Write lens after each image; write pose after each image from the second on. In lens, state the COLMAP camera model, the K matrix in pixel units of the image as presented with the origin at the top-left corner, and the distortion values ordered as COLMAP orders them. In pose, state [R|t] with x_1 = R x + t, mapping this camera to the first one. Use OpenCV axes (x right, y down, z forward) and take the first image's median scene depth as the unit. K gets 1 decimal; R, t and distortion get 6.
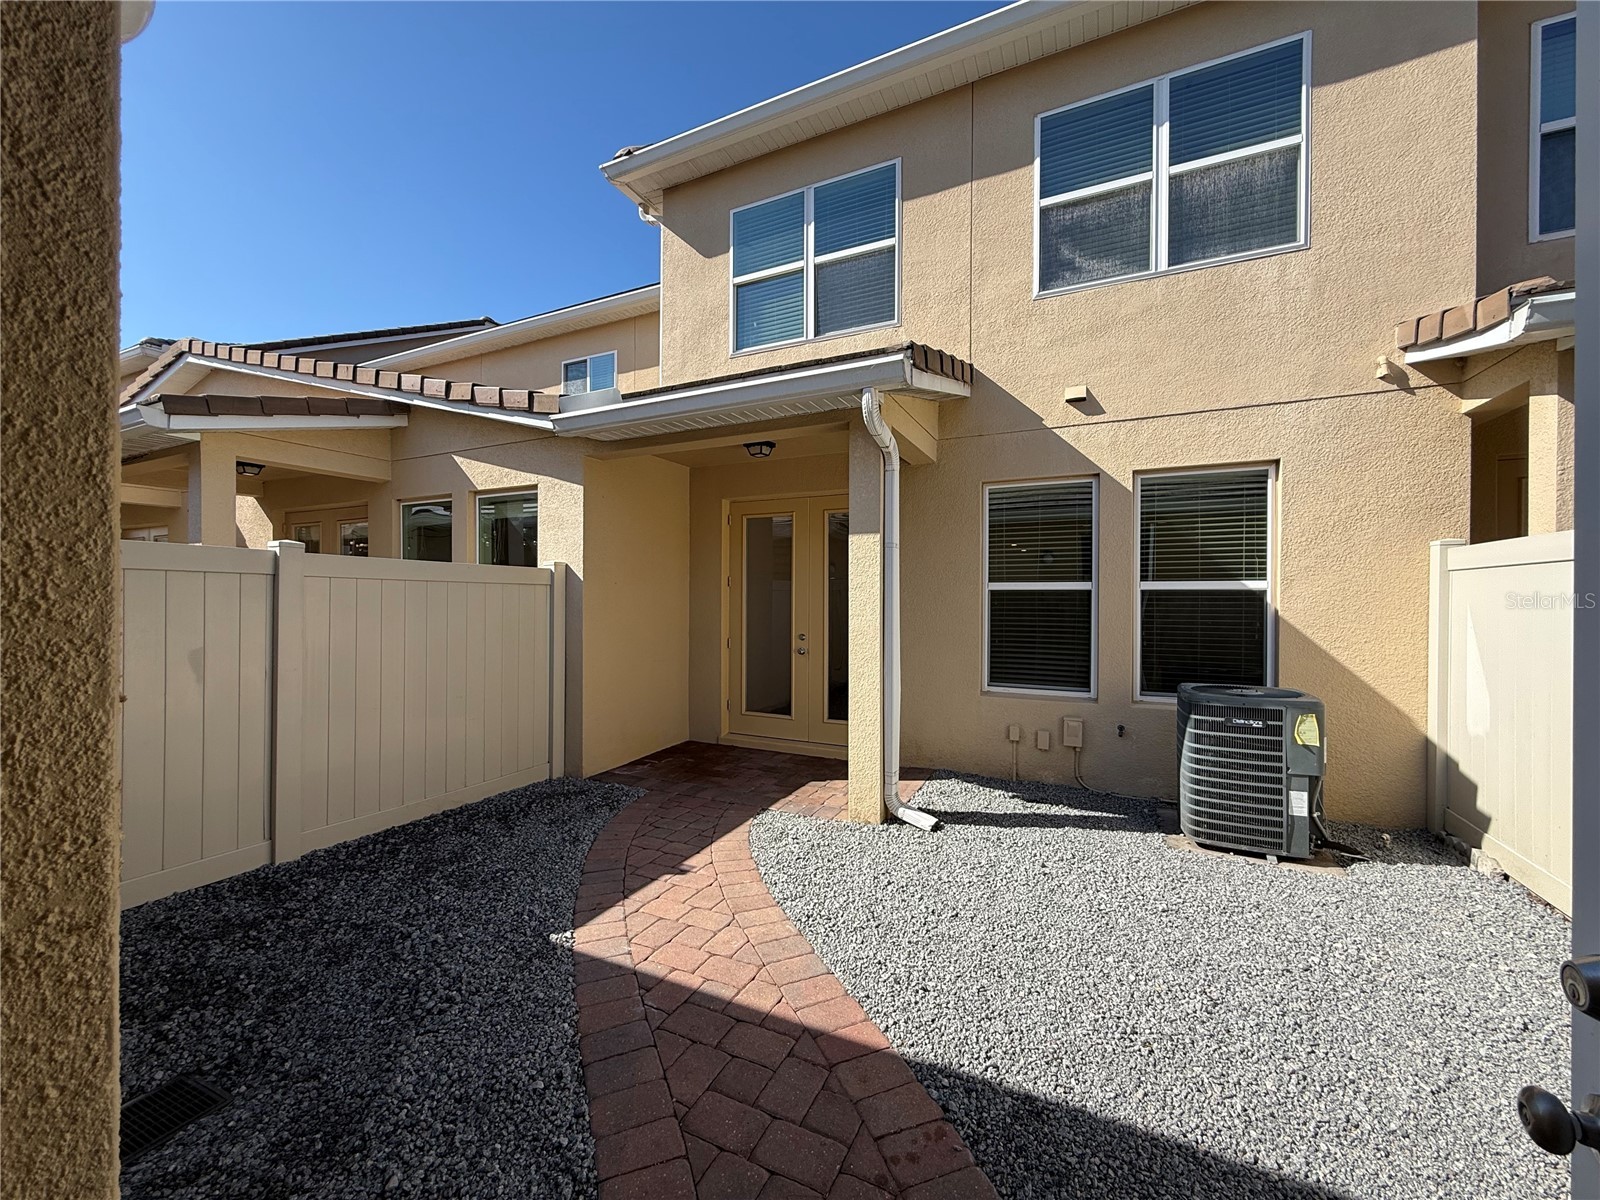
lens RADIAL K [[640.1, 0, 797.2], [0, 640.1, 600.9], [0, 0, 1]] dist [0.000484, 0.000335]
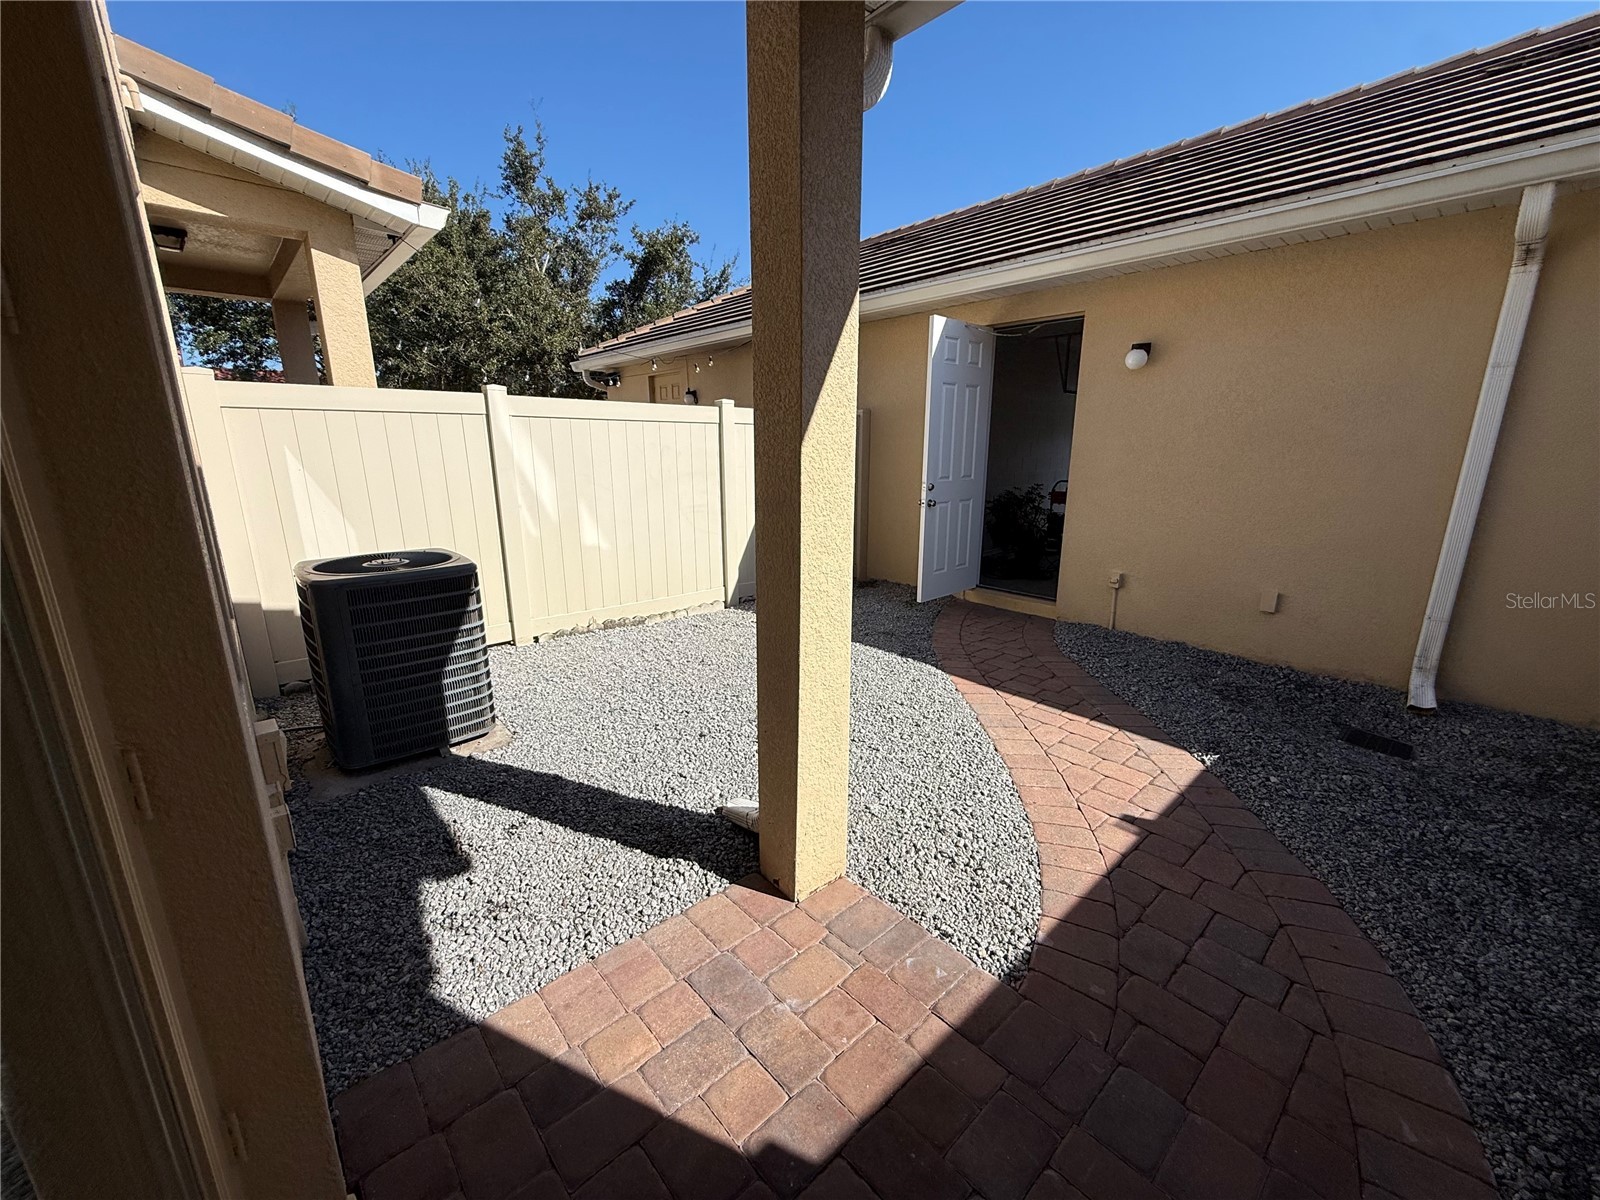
lens RADIAL K [[640.1, 0, 802.9], [0, 640.1, 600.6], [0, 0, 1]] dist [0.000484, 0.000335]
pose [[-0.930686, -0.105579, 0.350252, -0.061498], [-0.016306, 0.968468, 0.248602, -0.000419], [-0.365455, 0.225659, -0.903062, 1.819023]]
